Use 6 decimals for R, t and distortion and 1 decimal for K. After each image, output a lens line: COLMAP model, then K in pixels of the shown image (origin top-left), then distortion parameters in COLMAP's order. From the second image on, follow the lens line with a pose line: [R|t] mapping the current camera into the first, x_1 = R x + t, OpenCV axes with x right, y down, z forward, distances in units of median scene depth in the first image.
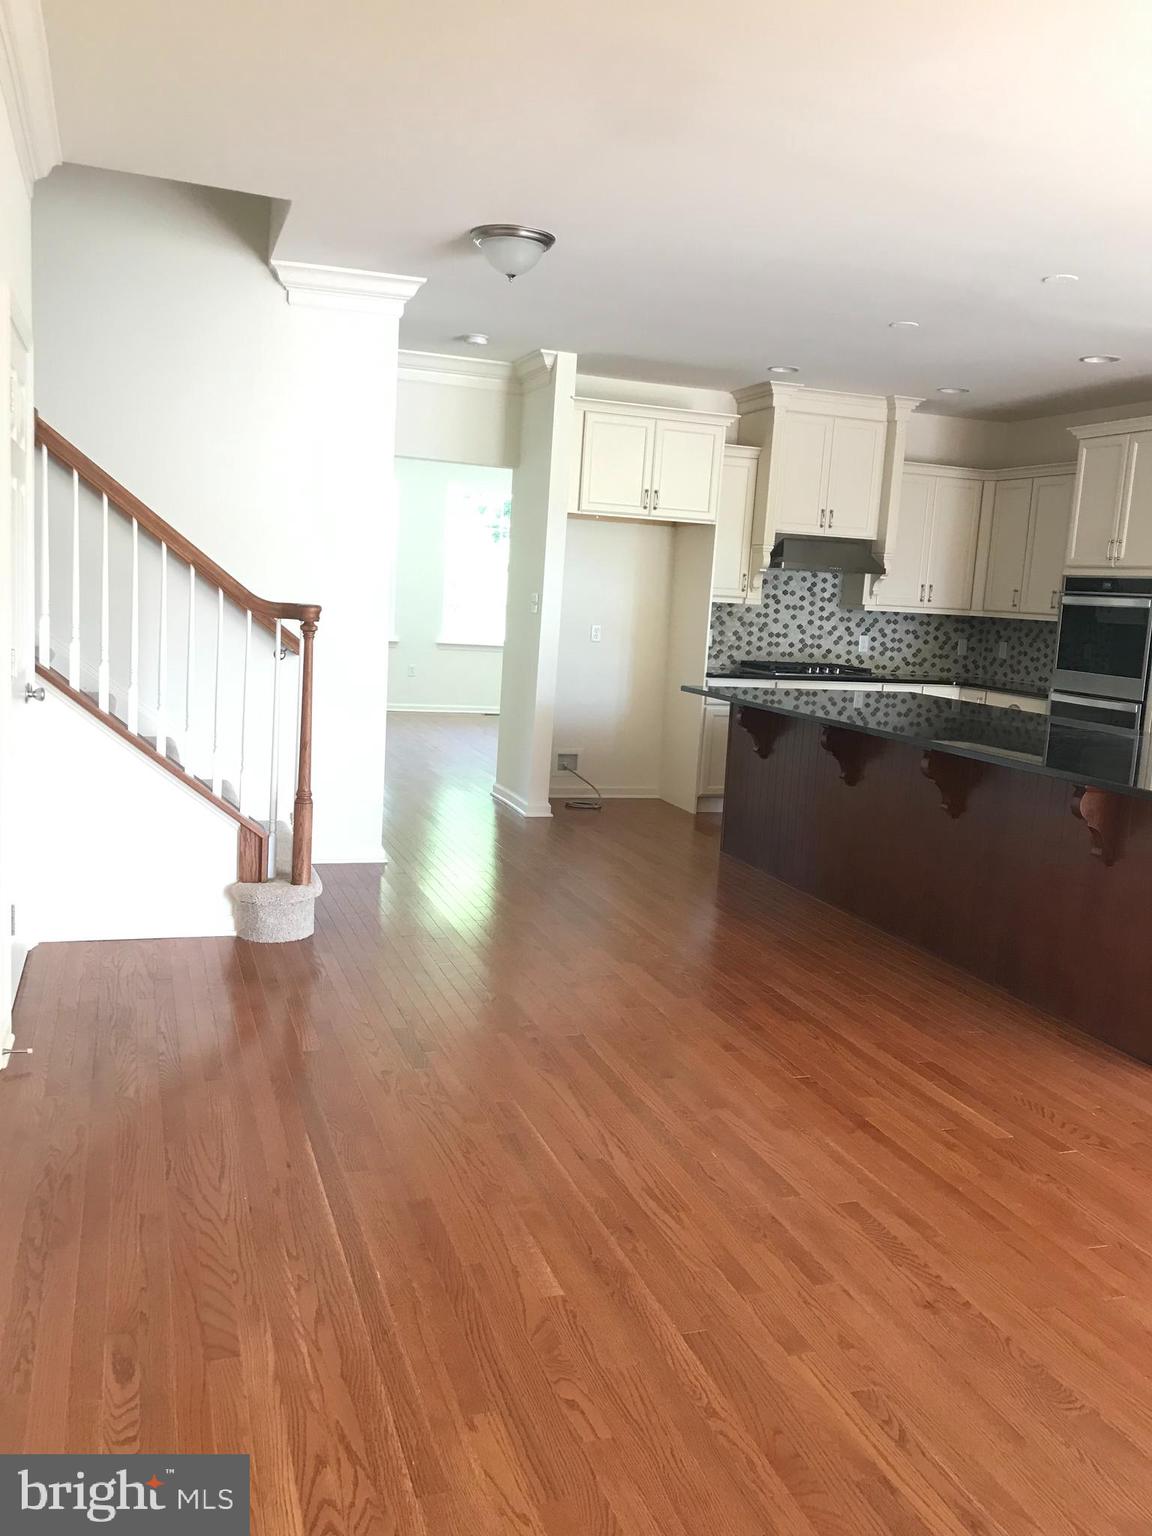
lens RADIAL K [[1254.4, 0, 576.8], [0, 1254.4, 773.6], [0, 0, 1]] dist [0.030093, -0.061388]
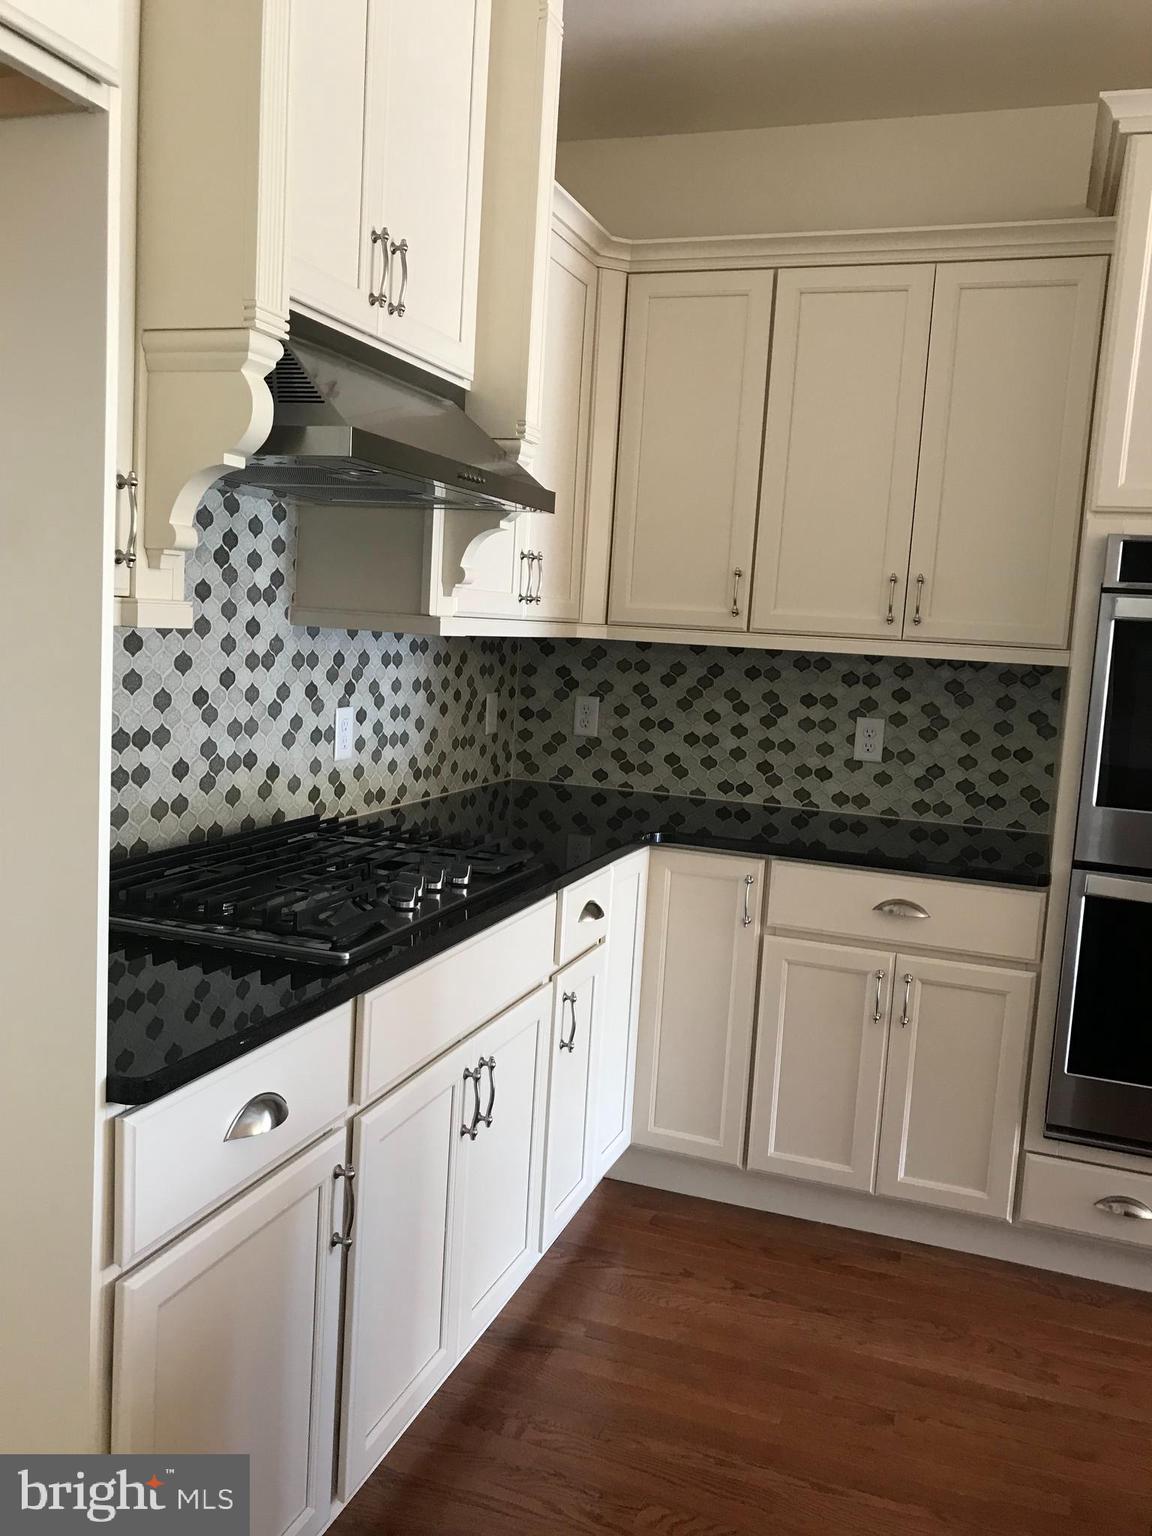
lens RADIAL K [[1254.4, 0, 564.7], [0, 1254.4, 767.4], [0, 0, 1]] dist [0.030093, -0.061388]
pose [[0.628366, -0.110446, 0.770038, 0.020277], [0.094285, 0.993385, 0.065542, -0.115648], [-0.772183, 0.031418, 0.634623, 0.794477]]
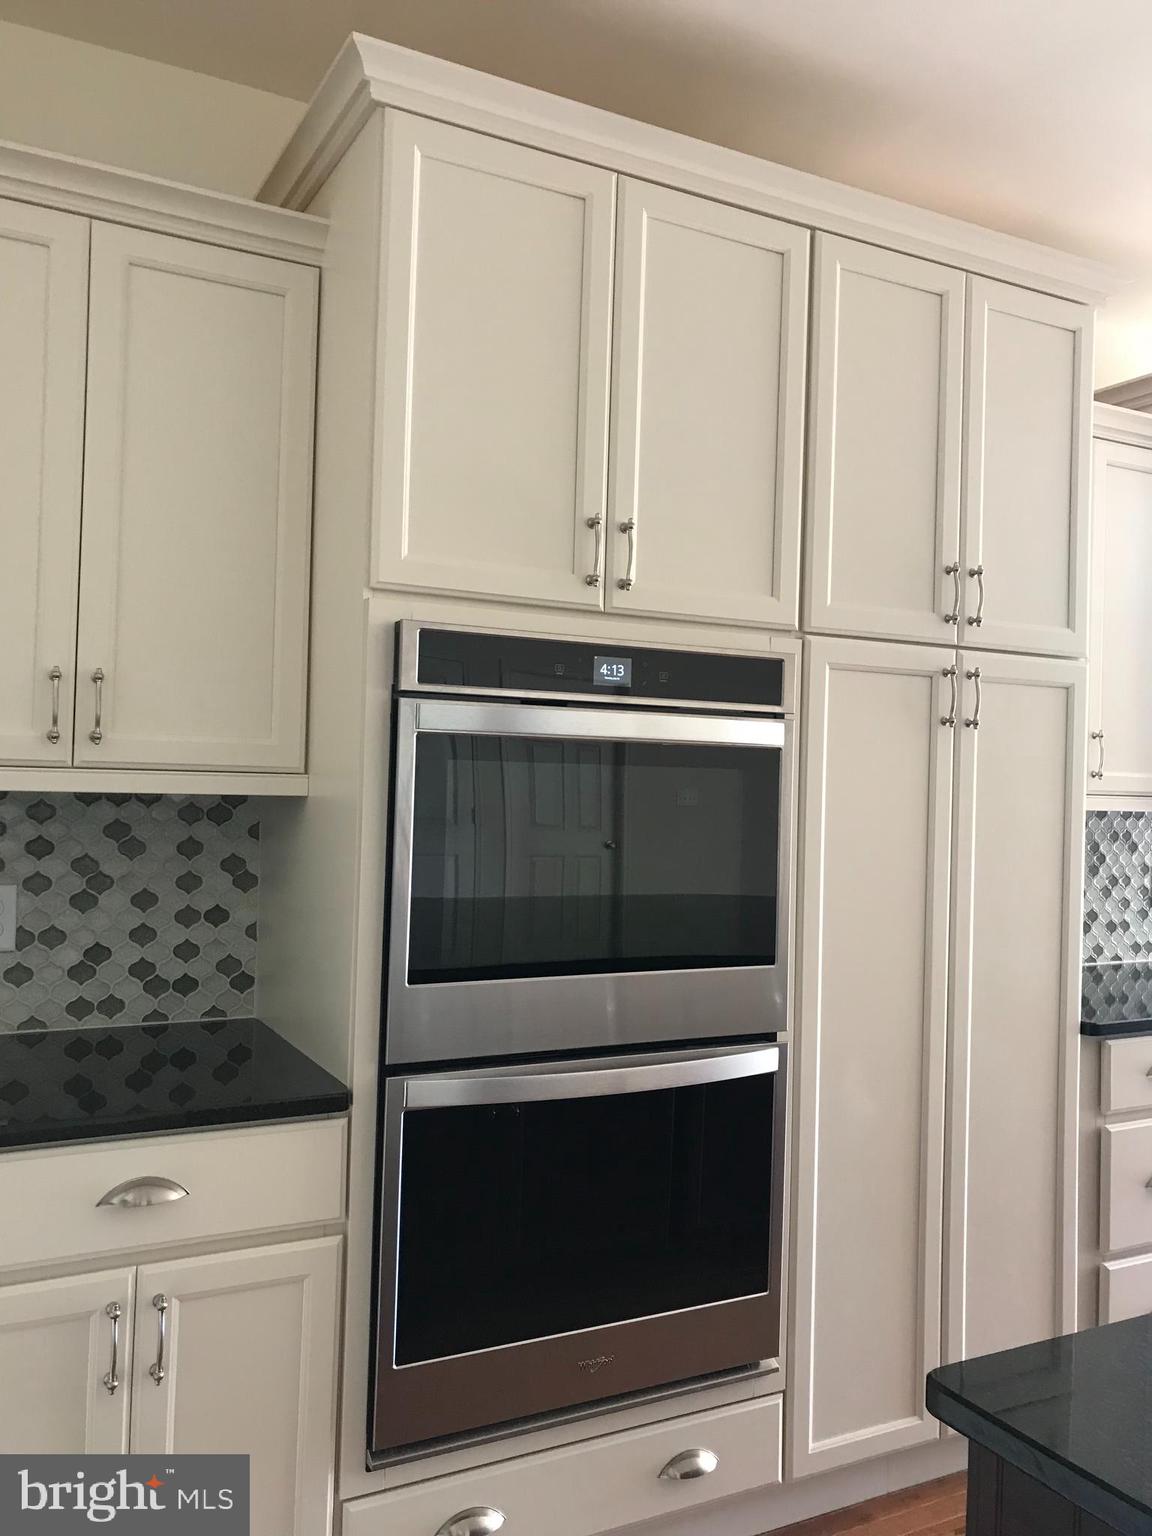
lens RADIAL K [[1254.4, 0, 576.1], [0, 1254.4, 761.2], [0, 0, 1]] dist [0.030093, -0.061388]
pose [[-0.153698, -0.043147, 0.987175, 0.113145], [0.111661, 0.991888, 0.060738, -0.124020], [-0.981788, 0.119564, -0.147634, 0.888690]]
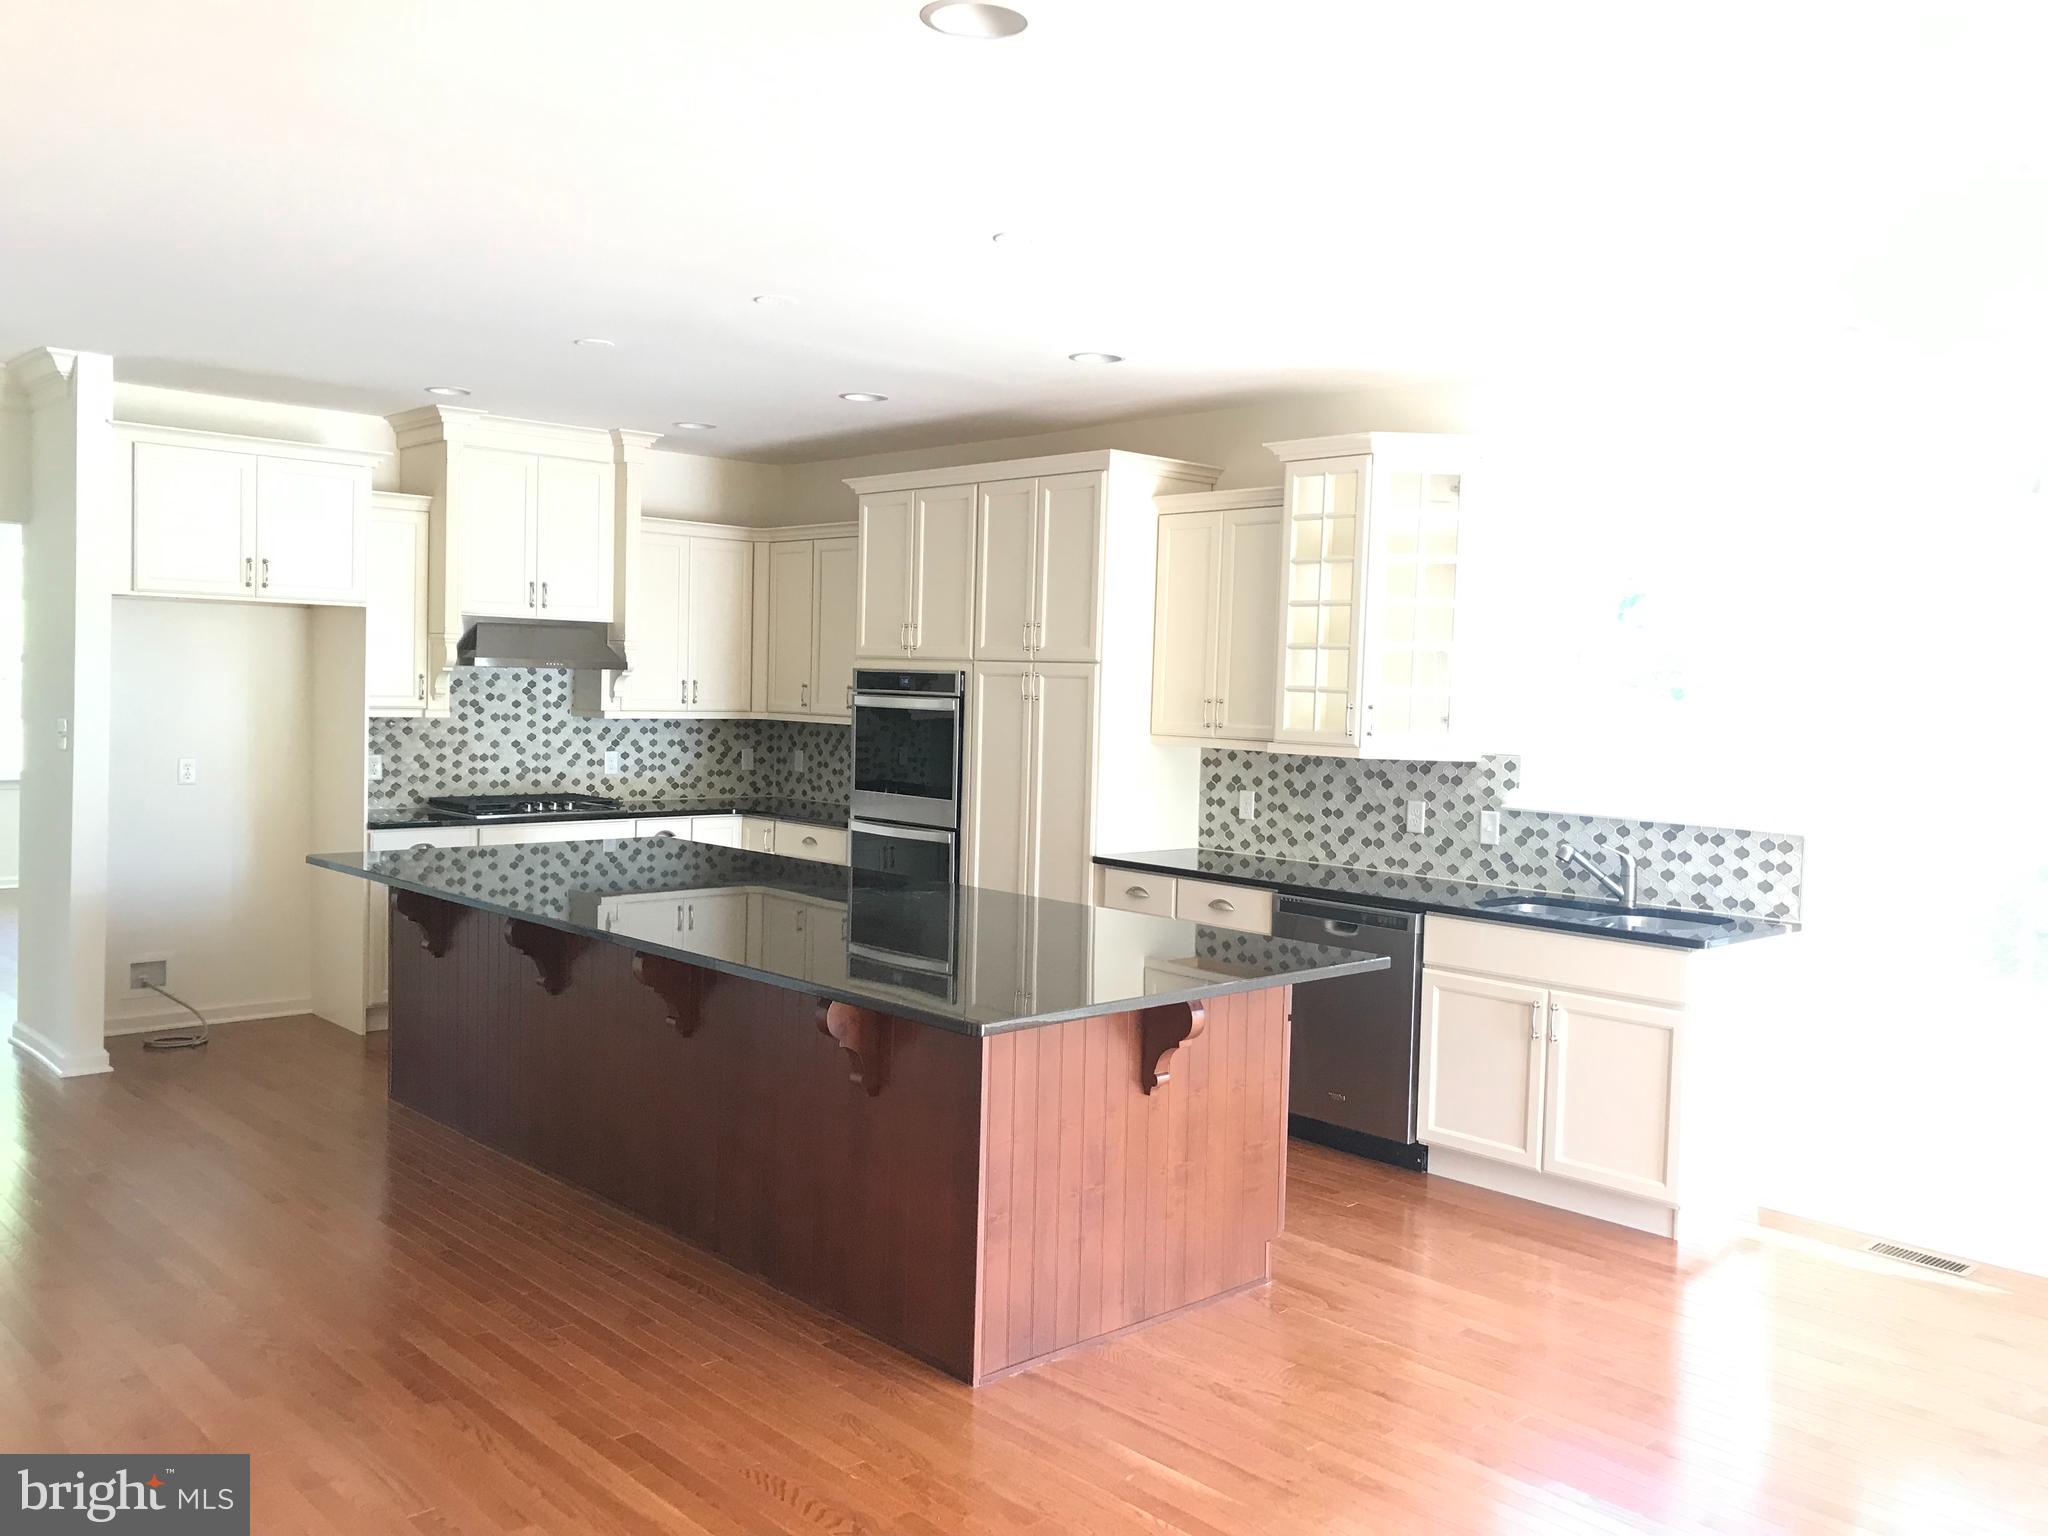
lens RADIAL K [[1672.6, 0, 1032.1], [0, 1672.6, 768.6], [0, 0, 1]] dist [0.030093, -0.061388]
pose [[0.910677, -0.054717, 0.409480, 0.056812], [0.085198, 0.994758, -0.056554, -0.026016], [-0.404239, 0.086389, 0.910565, 0.027267]]
